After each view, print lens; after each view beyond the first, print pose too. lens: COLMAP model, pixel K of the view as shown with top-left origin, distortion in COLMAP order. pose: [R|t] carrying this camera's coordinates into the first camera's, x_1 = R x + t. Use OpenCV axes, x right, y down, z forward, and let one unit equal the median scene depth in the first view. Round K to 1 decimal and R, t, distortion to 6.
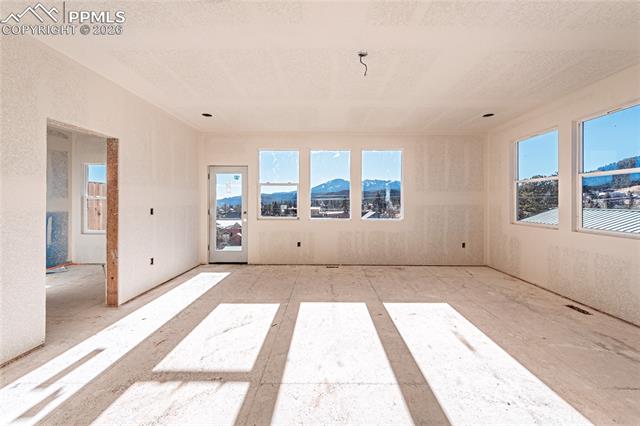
lens RADIAL K [[231.0, 0, 322.9], [0, 231.0, 199.9], [0, 0, 1]] dist [-0.000251, -0.000086]
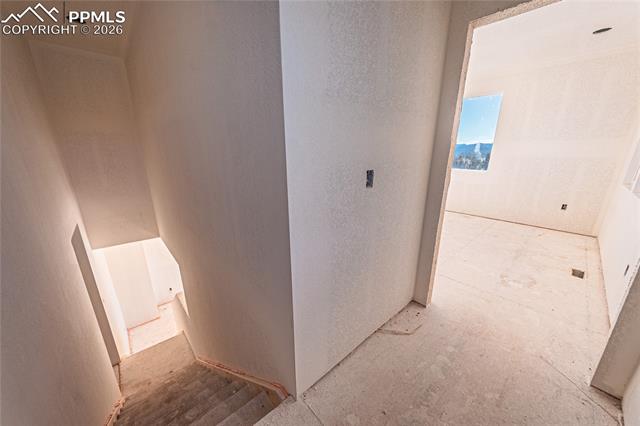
lens RADIAL K [[231.0, 0, 321.6], [0, 231.0, 216.9], [0, 0, 1]] dist [-0.000251, -0.000086]
pose [[0.674564, 0.200039, -0.710596, 0.930227], [0.005369, 0.961231, 0.275691, -0.006585], [0.738196, -0.189787, 0.647338, -0.297606]]
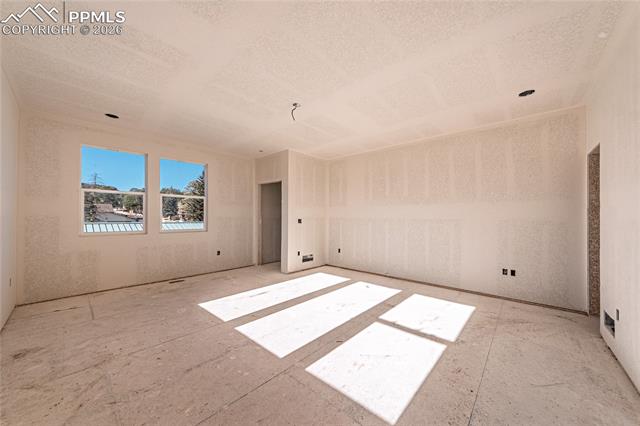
lens RADIAL K [[231.0, 0, 322.7], [0, 231.0, 215.8], [0, 0, 1]] dist [-0.000251, -0.000086]
pose [[-0.743143, -0.004236, 0.669119, -0.618605], [-0.012174, 0.999900, -0.007191, 0.024593], [-0.669022, -0.013489, -0.743120, 1.374331]]
